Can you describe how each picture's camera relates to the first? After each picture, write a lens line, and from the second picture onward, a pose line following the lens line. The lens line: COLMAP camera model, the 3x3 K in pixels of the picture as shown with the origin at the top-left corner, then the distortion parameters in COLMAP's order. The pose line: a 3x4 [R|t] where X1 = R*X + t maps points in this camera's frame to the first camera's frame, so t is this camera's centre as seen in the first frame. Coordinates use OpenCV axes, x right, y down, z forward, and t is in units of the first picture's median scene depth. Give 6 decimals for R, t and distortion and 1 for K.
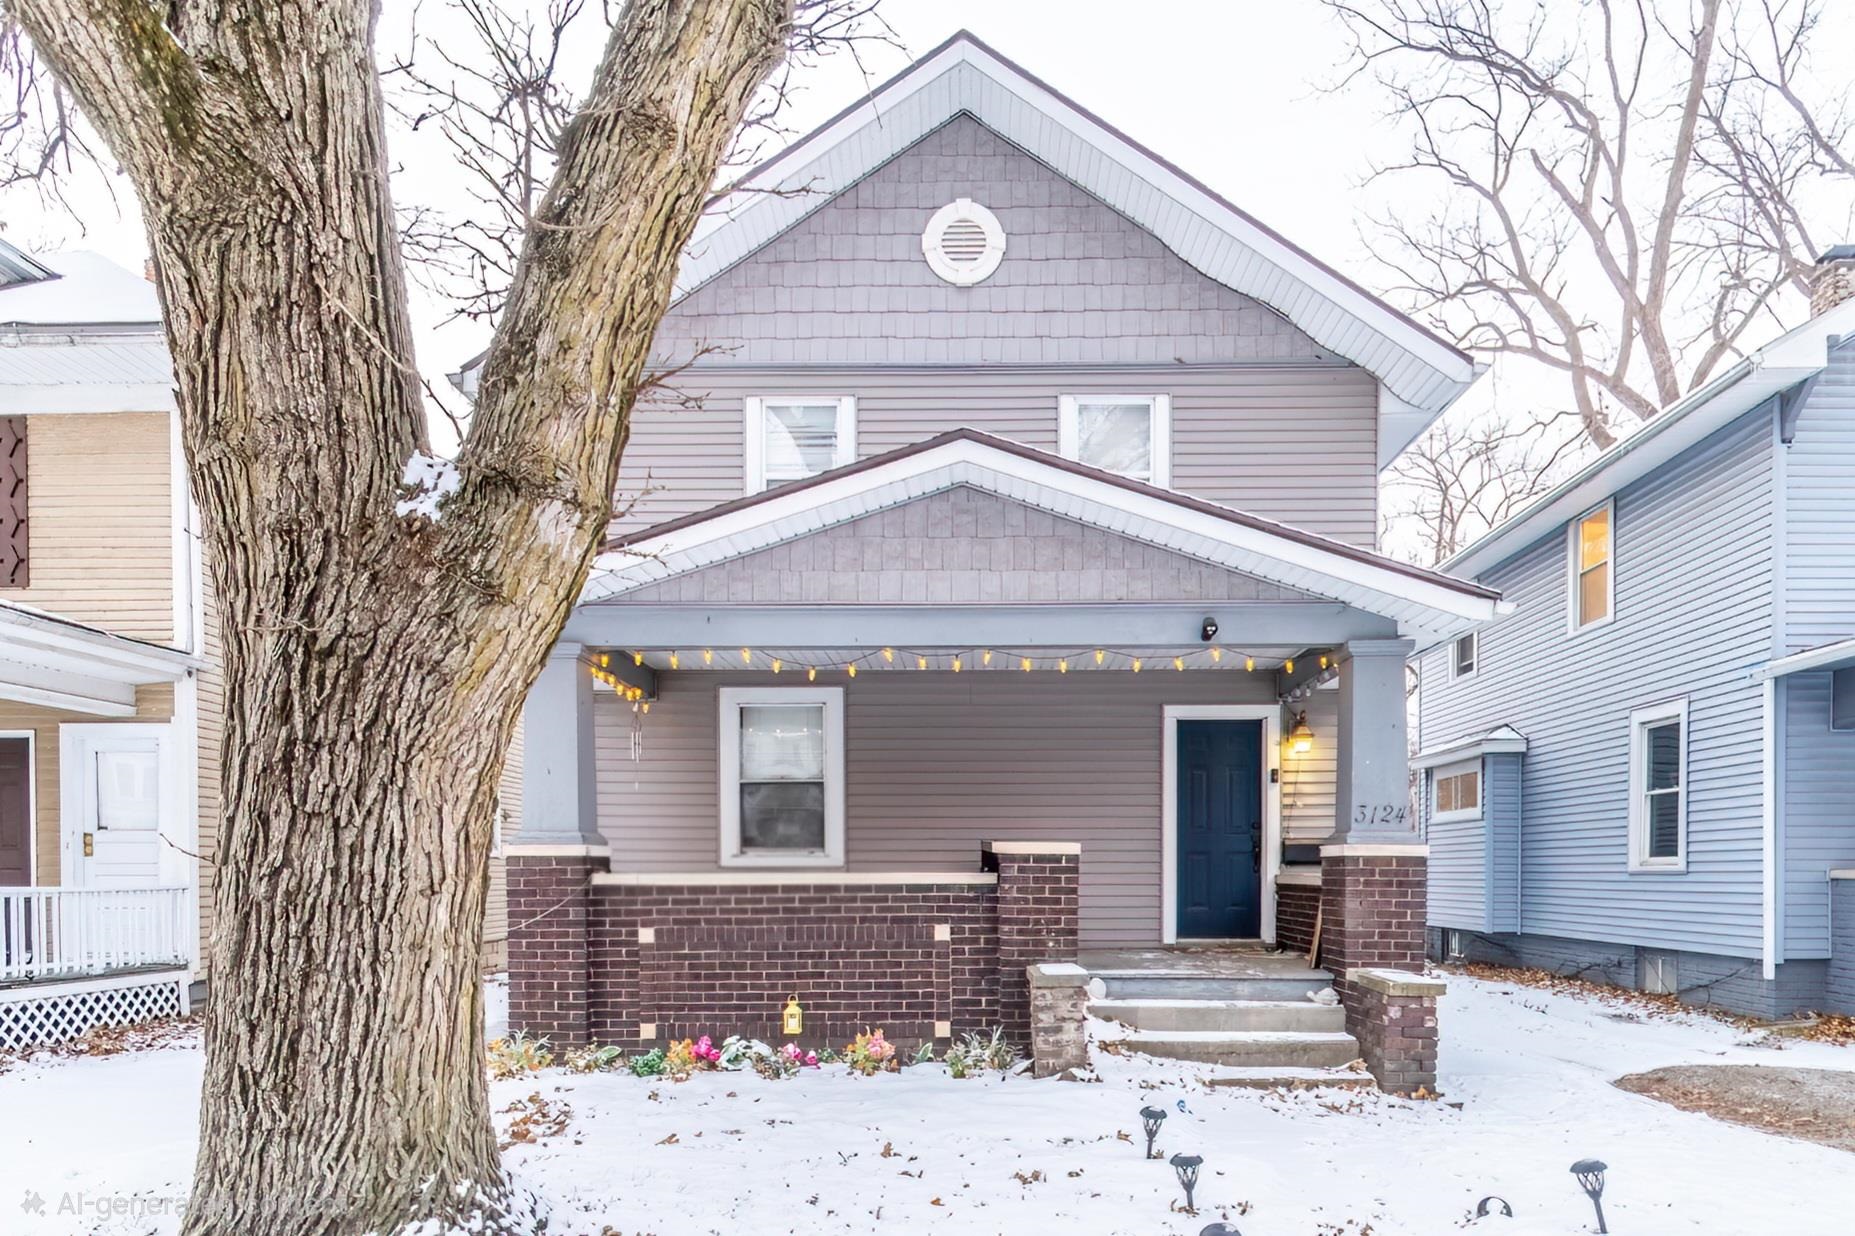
lens RADIAL K [[823.6, 0, 933.0], [0, 823.6, 611.7], [0, 0, 1]] dist [-0.000651, -0.000460]
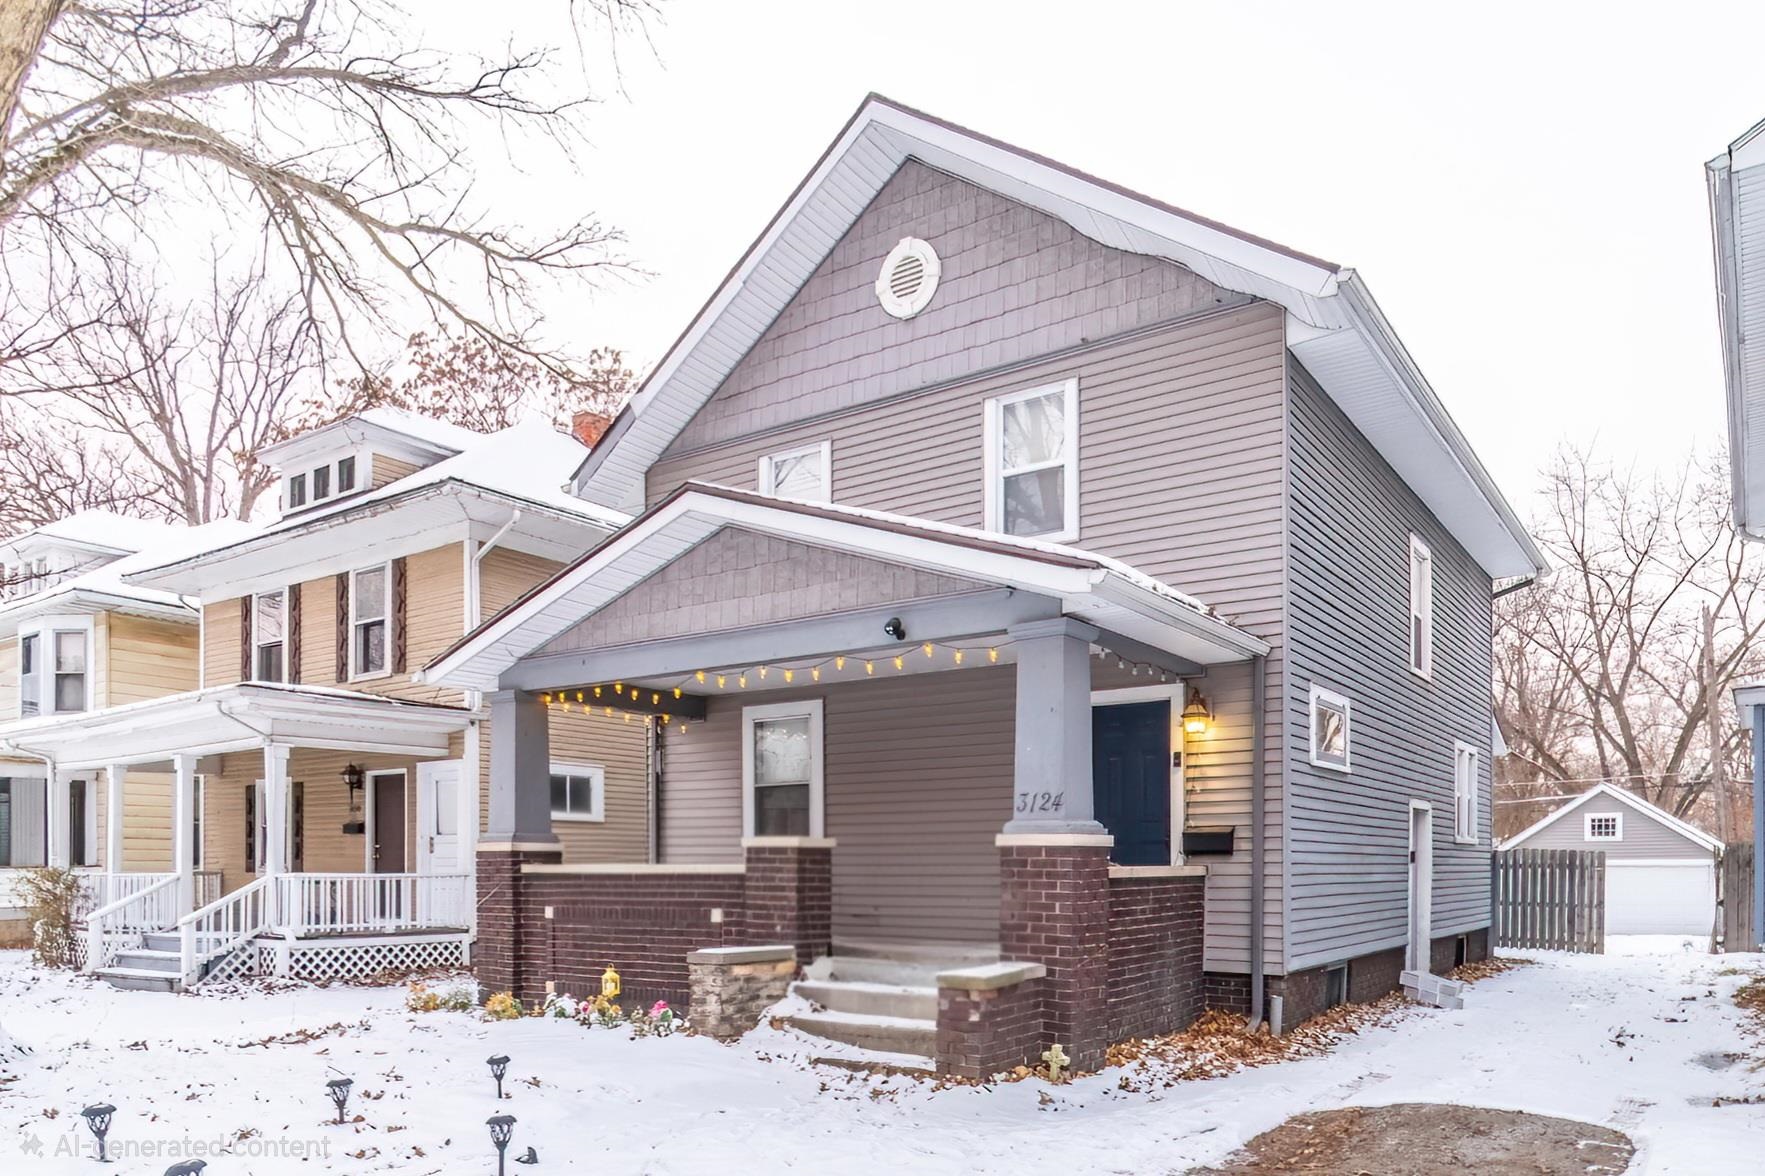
lens RADIAL K [[783.6, 0, 895.4], [0, 783.6, 597.2], [0, 0, 1]] dist [-0.000651, -0.000460]
pose [[0.914589, -0.130437, -0.382771, 0.416141], [0.121978, 0.991447, -0.046403, 0.015796], [0.385550, -0.004250, 0.922677, 0.047010]]
